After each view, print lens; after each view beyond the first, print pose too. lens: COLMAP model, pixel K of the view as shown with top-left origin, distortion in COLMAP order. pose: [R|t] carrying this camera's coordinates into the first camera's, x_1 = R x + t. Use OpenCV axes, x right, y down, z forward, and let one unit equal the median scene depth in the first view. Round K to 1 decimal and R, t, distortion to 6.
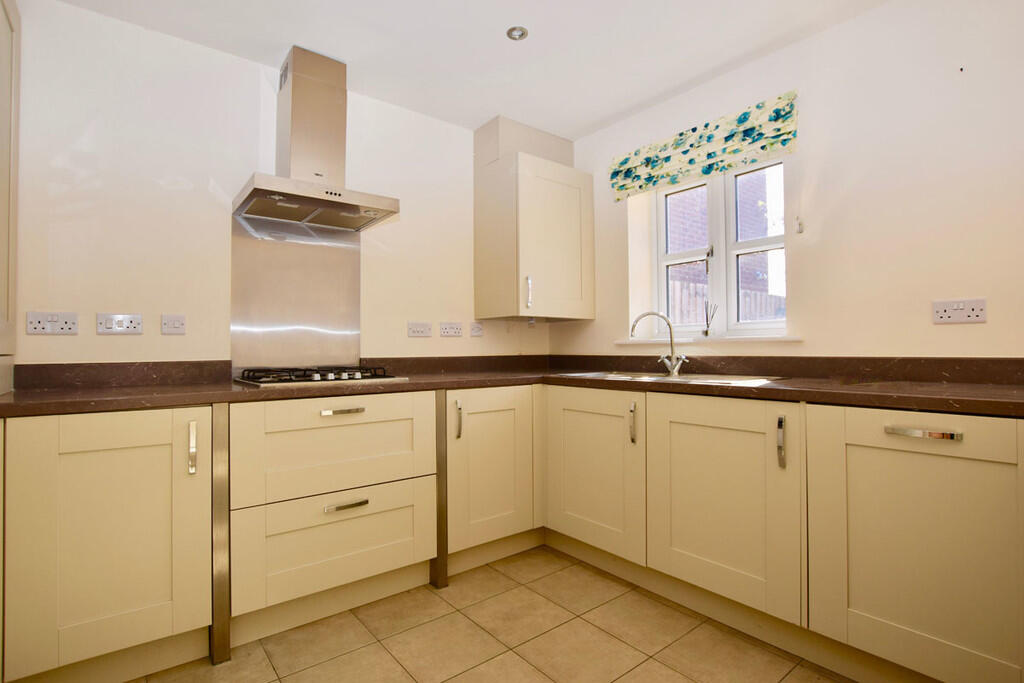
lens RADIAL K [[498.7, 0, 511.8], [0, 498.7, 346.3], [0, 0, 1]] dist [-0.025104, 0.000056]
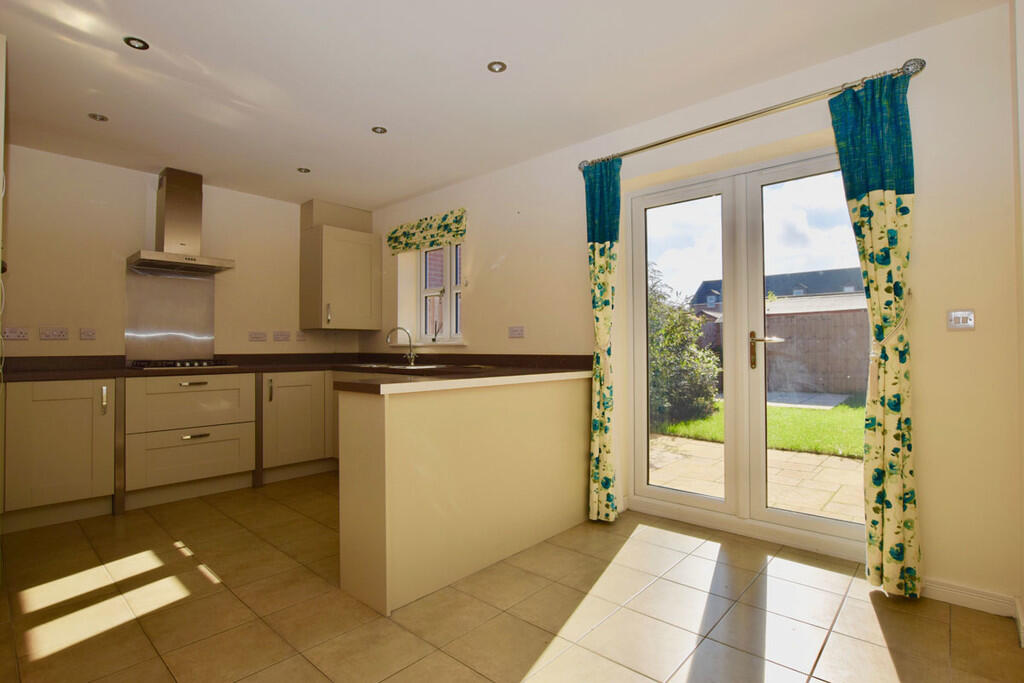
lens RADIAL K [[498.7, 0, 511.8], [0, 498.7, 346.3], [0, 0, 1]] dist [-0.025104, 0.000056]
pose [[0.987556, 0.005114, 0.157186, 0.393976], [-0.005631, 0.999980, 0.002844, -0.011537], [-0.157168, -0.003693, 0.987565, -0.721296]]
